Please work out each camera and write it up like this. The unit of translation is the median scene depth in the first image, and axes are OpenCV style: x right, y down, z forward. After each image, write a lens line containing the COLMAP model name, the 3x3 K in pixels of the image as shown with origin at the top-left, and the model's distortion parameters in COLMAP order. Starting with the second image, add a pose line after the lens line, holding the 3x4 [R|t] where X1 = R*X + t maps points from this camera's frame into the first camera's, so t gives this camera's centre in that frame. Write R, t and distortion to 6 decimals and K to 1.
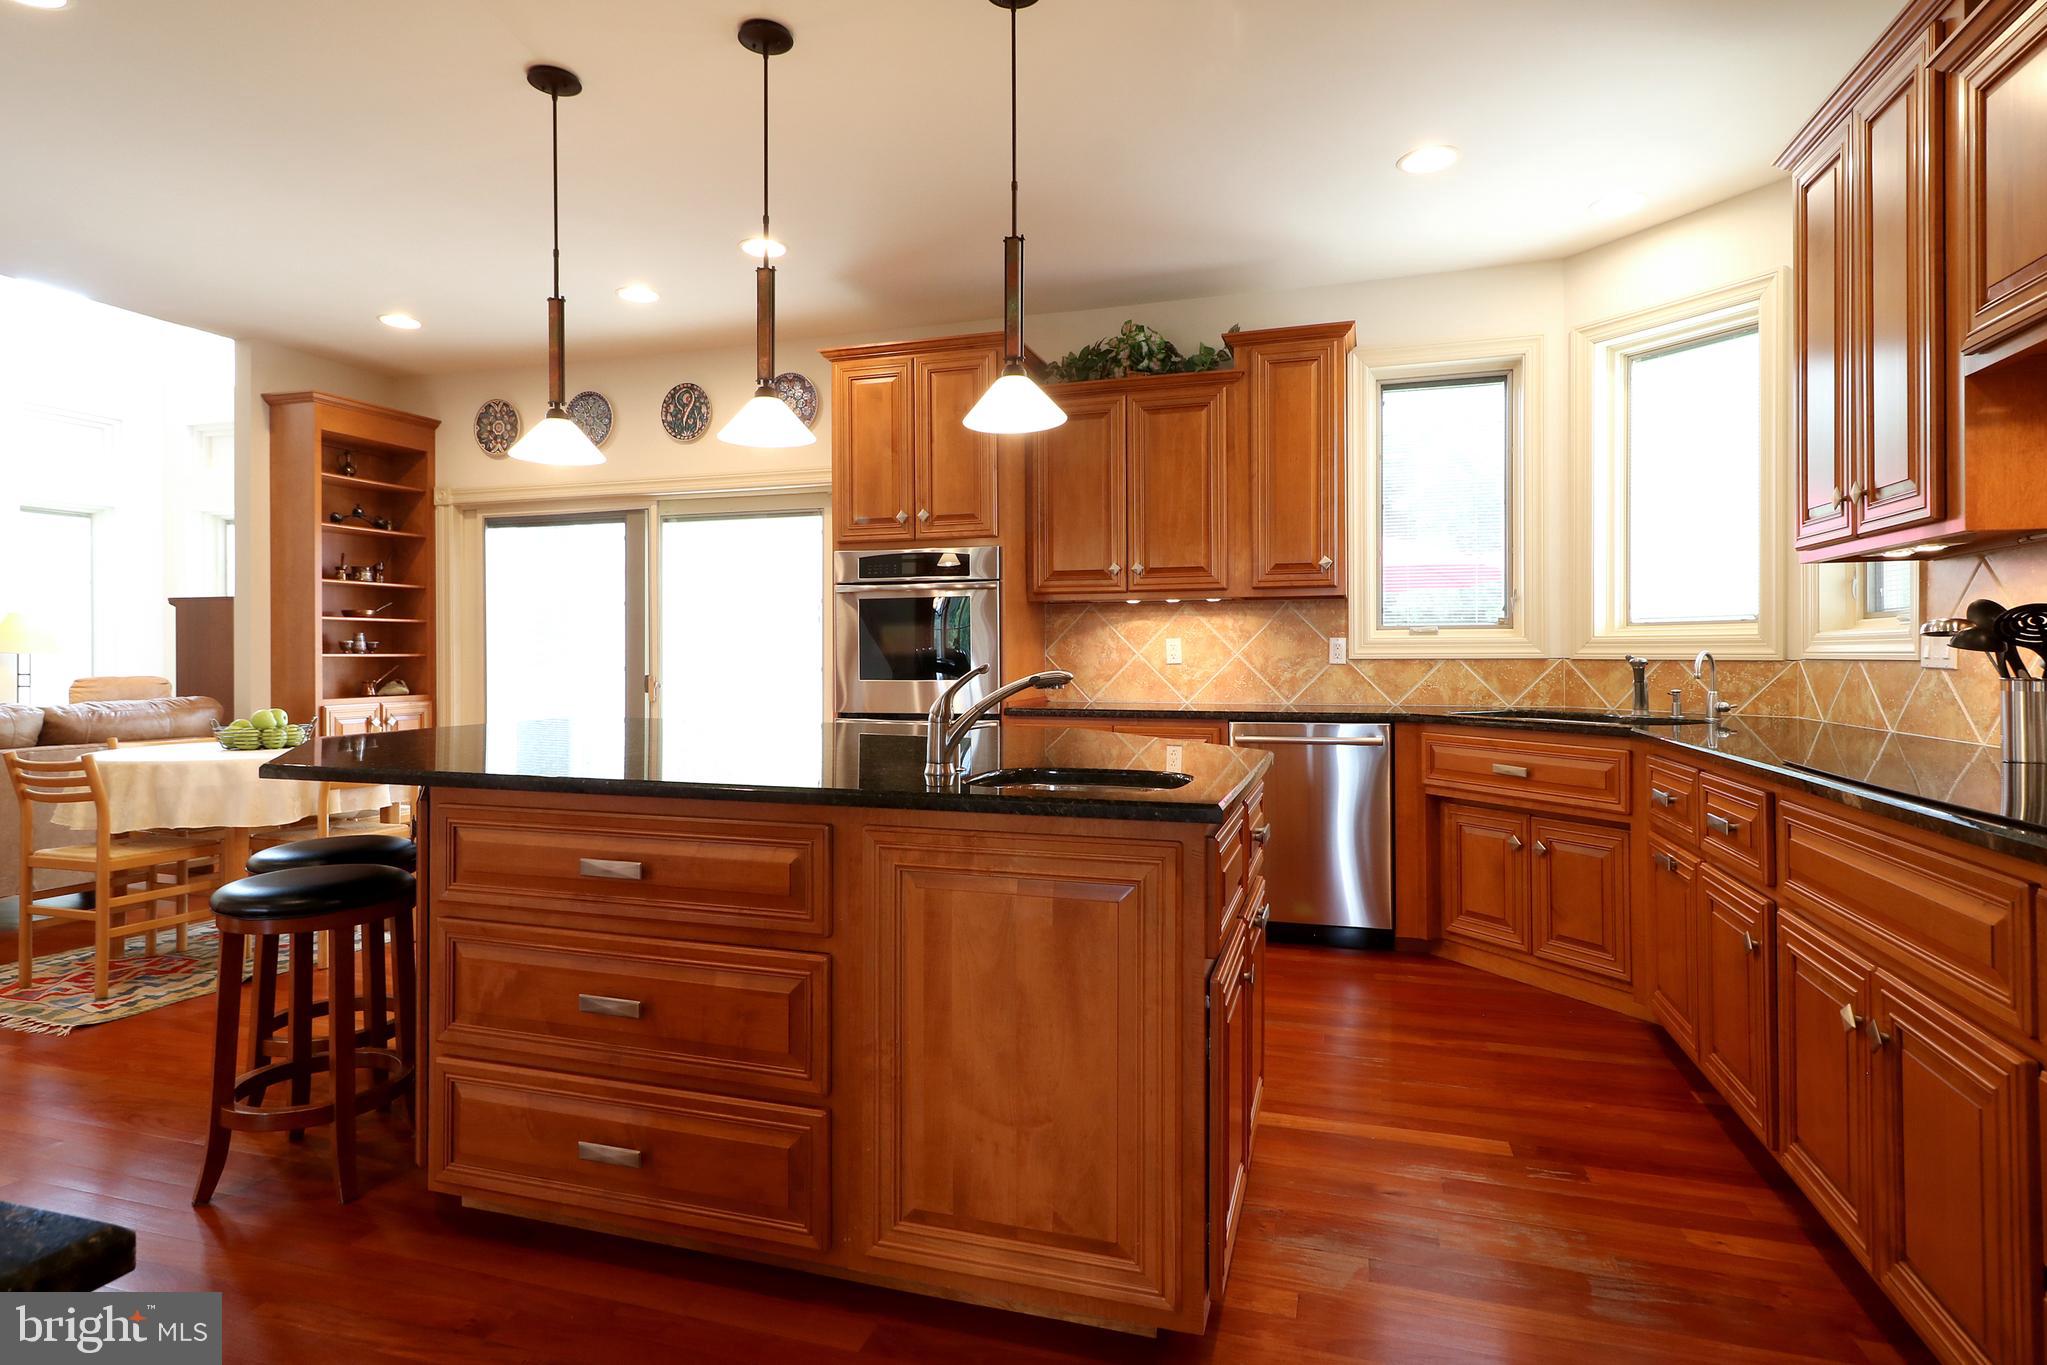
lens RADIAL K [[1063.9, 0, 997.0], [0, 1063.9, 640.2], [0, 0, 1]] dist [0.002340, -0.000334]
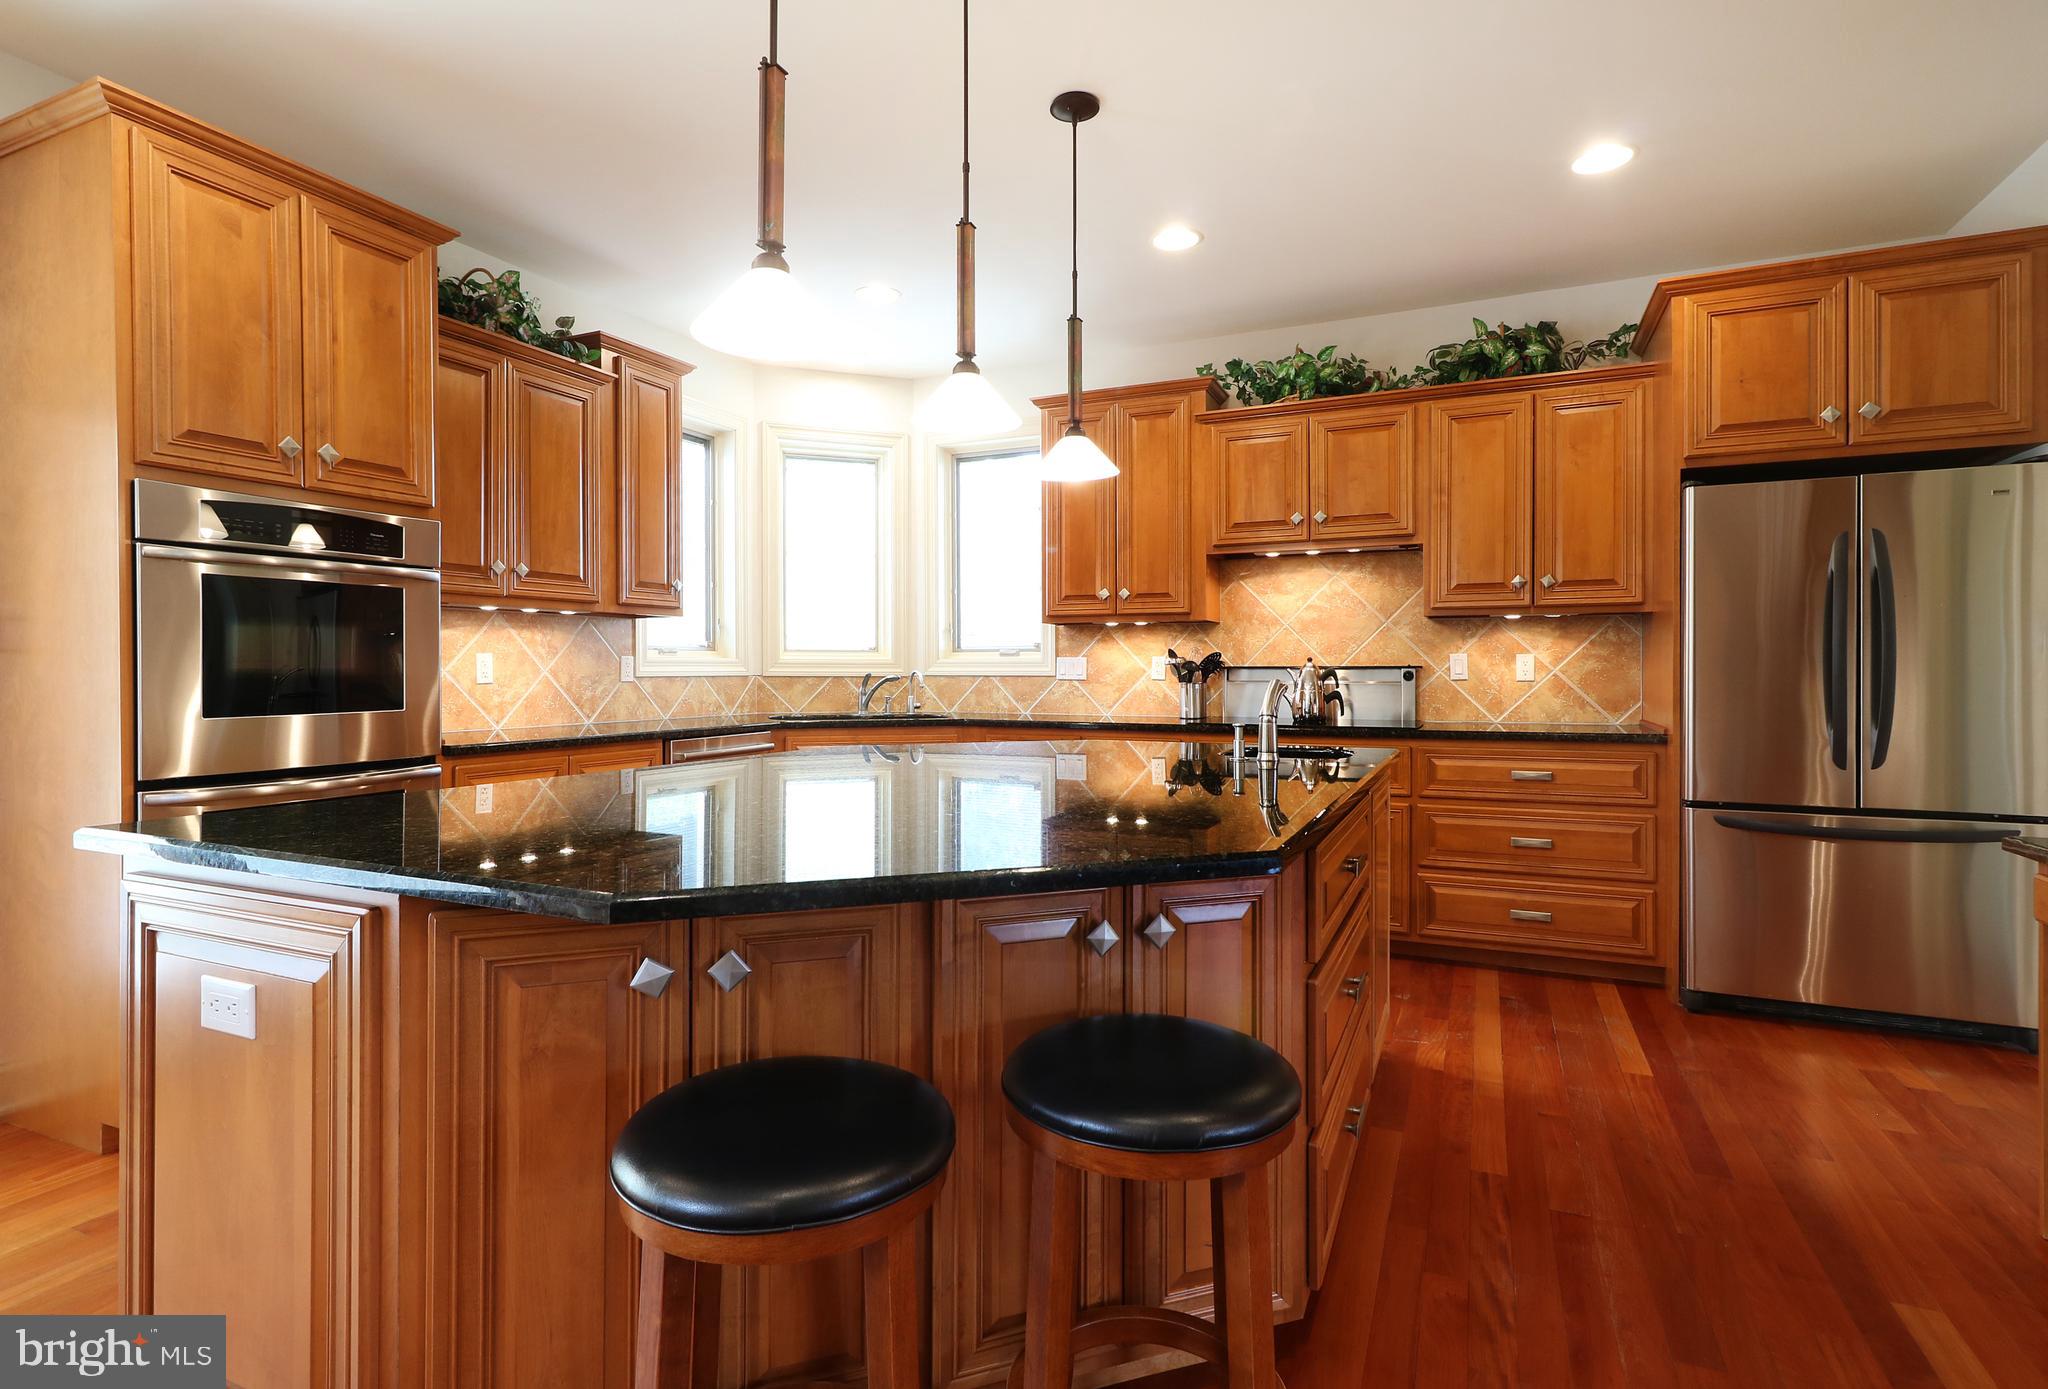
lens RADIAL K [[1021.6, 0, 1001.4], [0, 1021.6, 670.6], [0, 0, 1]] dist [0.004355, 0.002127]
pose [[0.134190, 0.001563, 0.990954, -0.579359], [-0.013272, 0.999912, 0.000220, 0.006147], [-0.990867, -0.013182, 0.134199, 0.482284]]
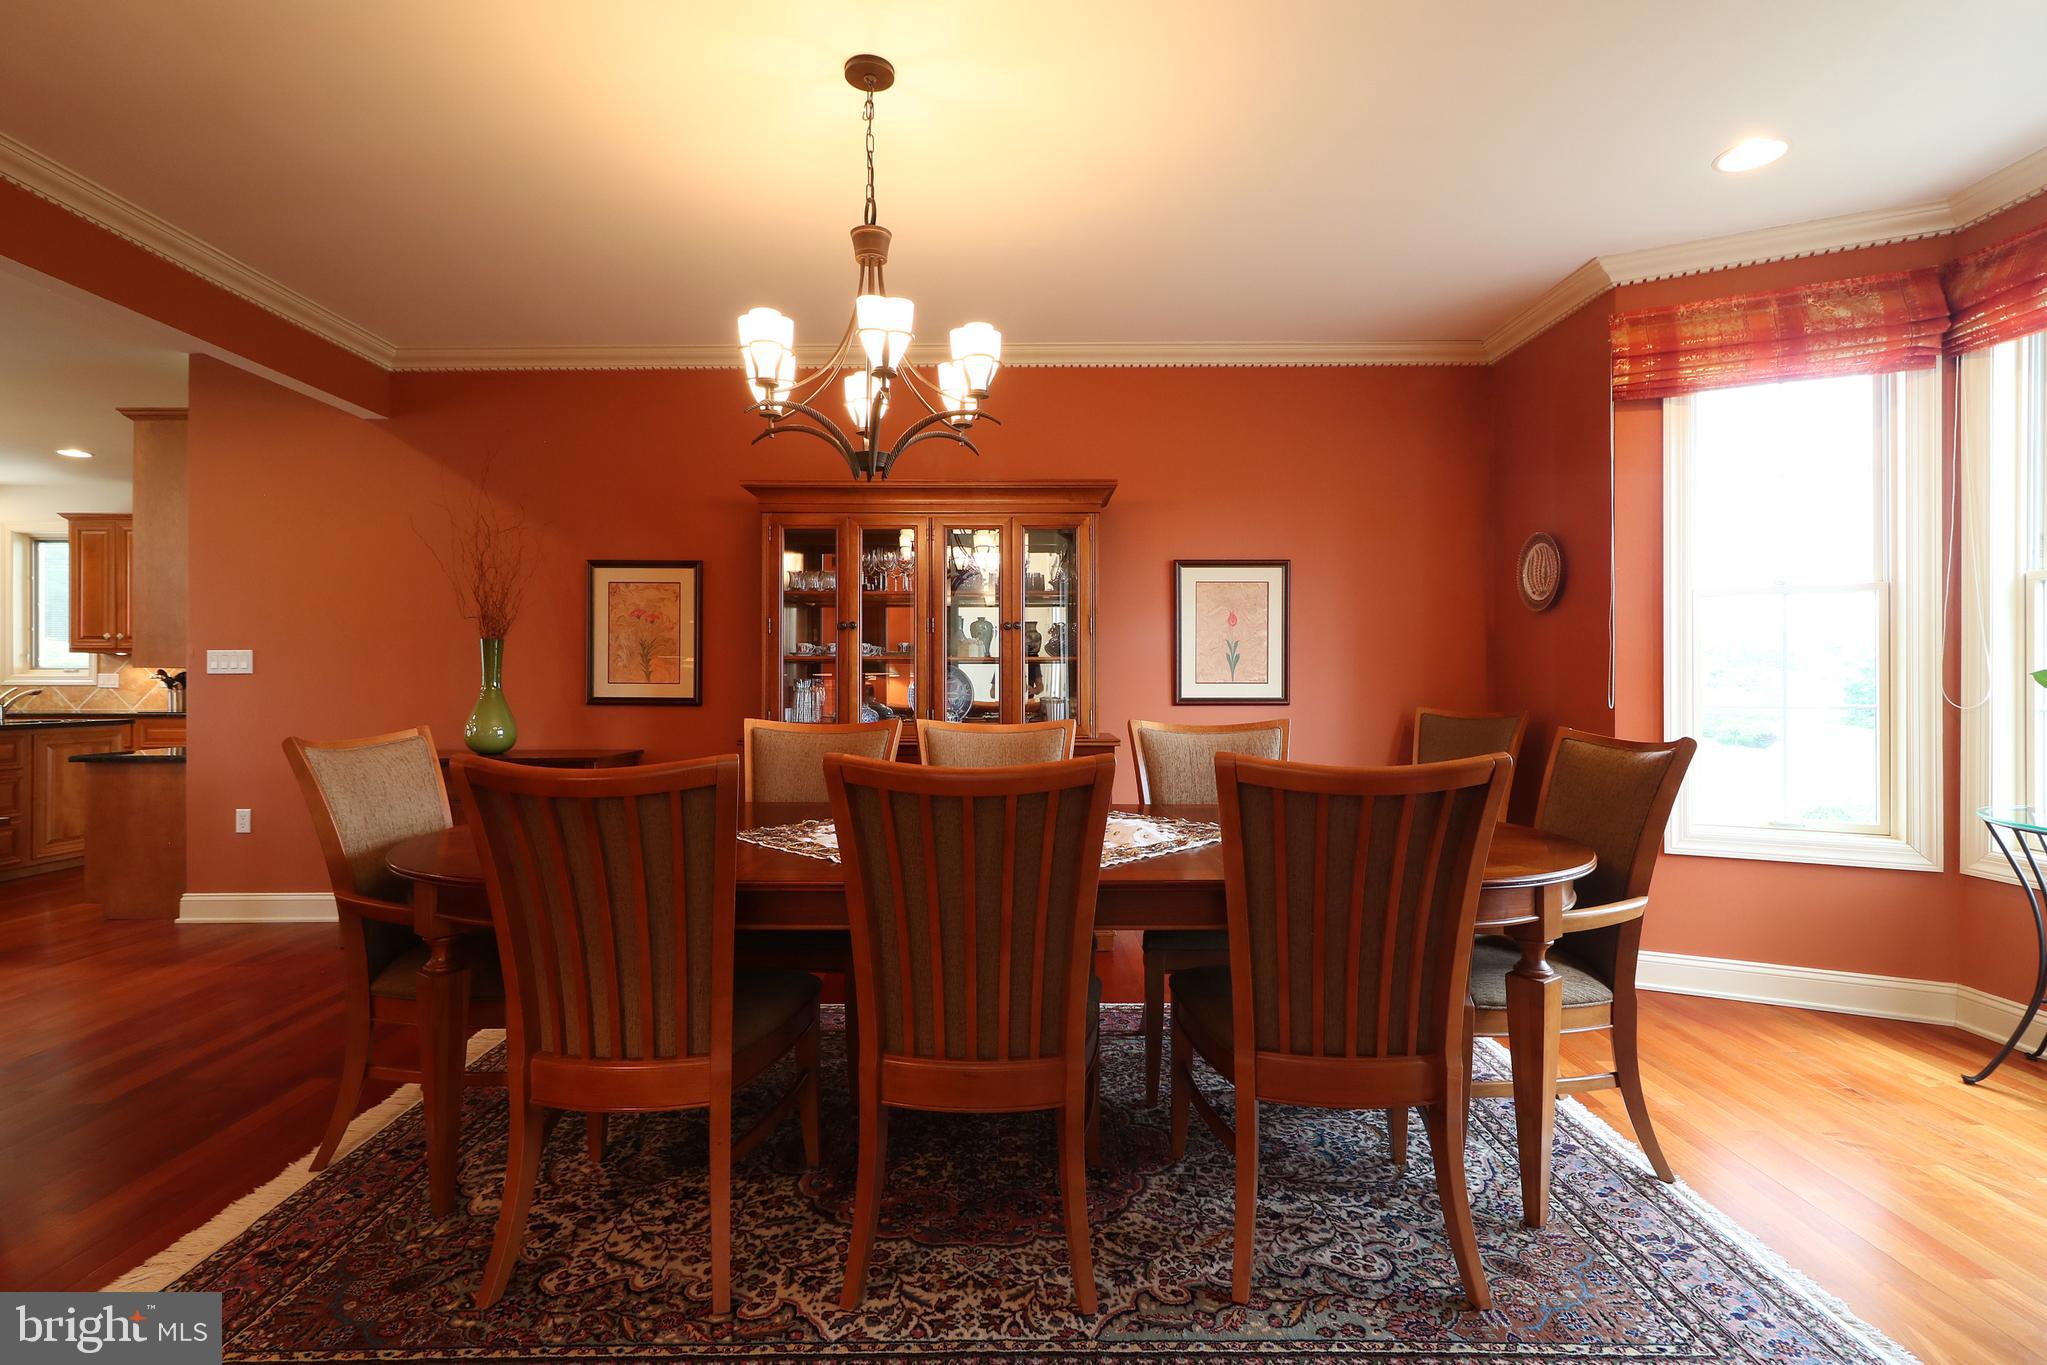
lens RADIAL K [[989.6, 0, 1037.3], [0, 989.6, 675.5], [0, 0, 1]] dist [0.003798, 0.000552]
pose [[-0.294870, 0.005041, 0.955524, -1.547116], [-0.010757, 0.999905, -0.008595, -0.008153], [-0.955477, -0.012812, -0.294788, -0.440690]]
